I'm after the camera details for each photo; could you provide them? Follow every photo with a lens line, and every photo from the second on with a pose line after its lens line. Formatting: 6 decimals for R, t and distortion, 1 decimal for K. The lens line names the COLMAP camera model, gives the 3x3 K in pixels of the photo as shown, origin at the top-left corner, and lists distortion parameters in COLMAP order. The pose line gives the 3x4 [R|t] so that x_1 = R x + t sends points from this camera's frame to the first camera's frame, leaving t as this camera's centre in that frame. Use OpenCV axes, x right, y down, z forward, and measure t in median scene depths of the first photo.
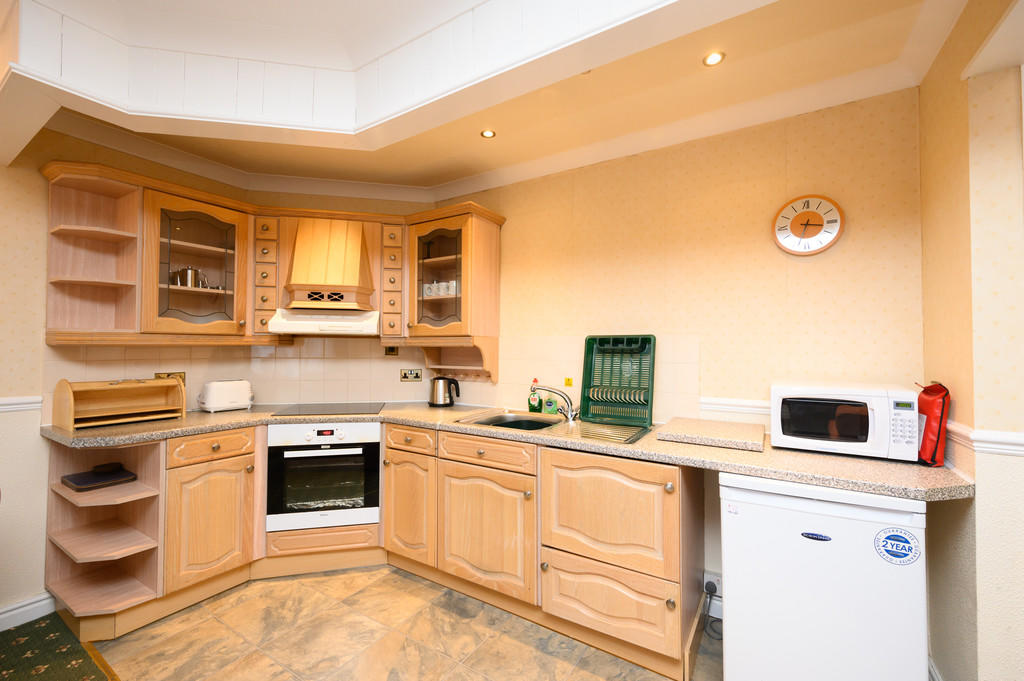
lens RADIAL K [[421.0, 0, 512.0], [0, 421.0, 340.5], [0, 0, 1]] dist [0.000661, 0.000090]
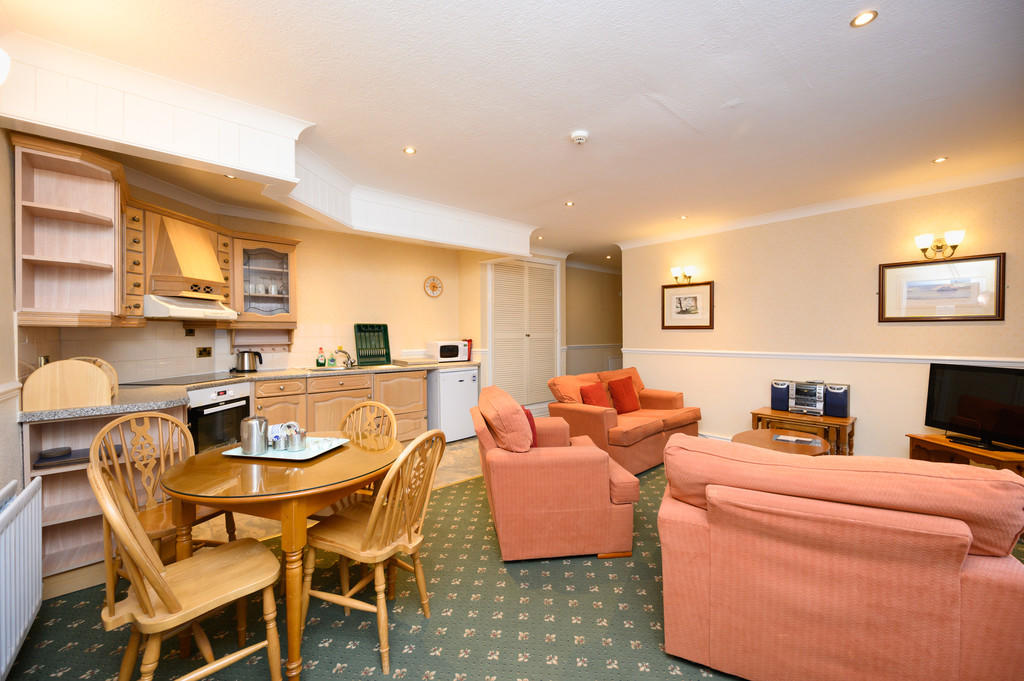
lens RADIAL K [[403.2, 0, 513.6], [0, 403.2, 338.8], [0, 0, 1]] dist [-0.002378, 0.000345]
pose [[0.290122, -0.021144, 0.956756, -1.441286], [-0.015252, 0.999527, 0.026714, -0.001935], [-0.956868, -0.022342, 0.289662, -0.263746]]
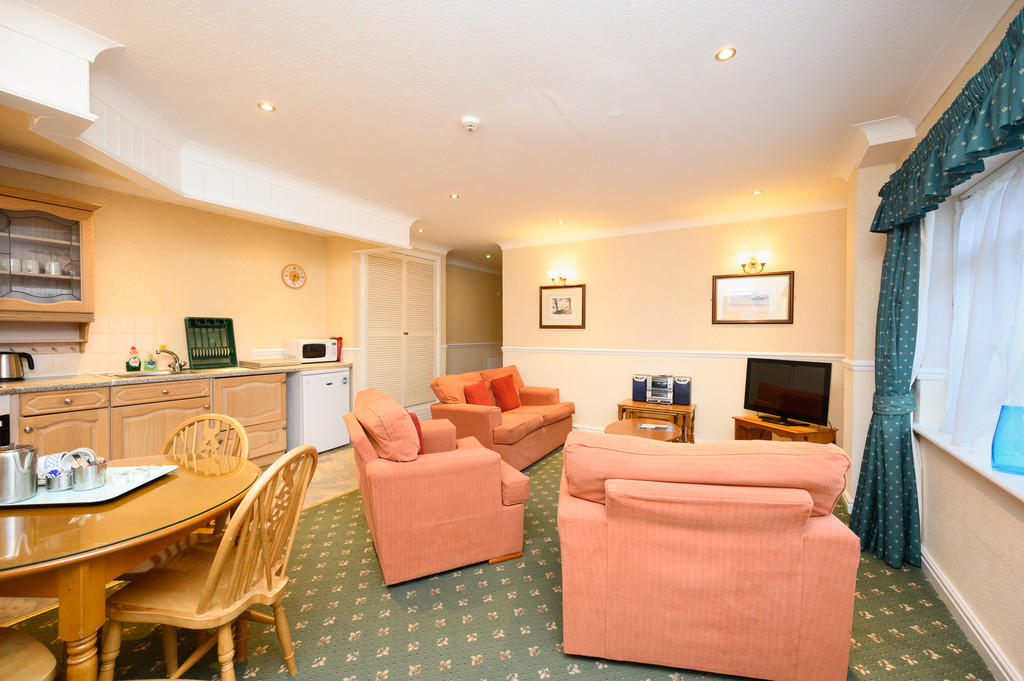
lens RADIAL K [[403.2, 0, 513.6], [0, 403.2, 338.8], [0, 0, 1]] dist [-0.002378, 0.000345]
pose [[-0.015073, -0.022133, 0.999641, -1.385448], [-0.026083, 0.999423, 0.021735, 0.006050], [-0.999546, -0.025747, -0.015642, -0.216336]]
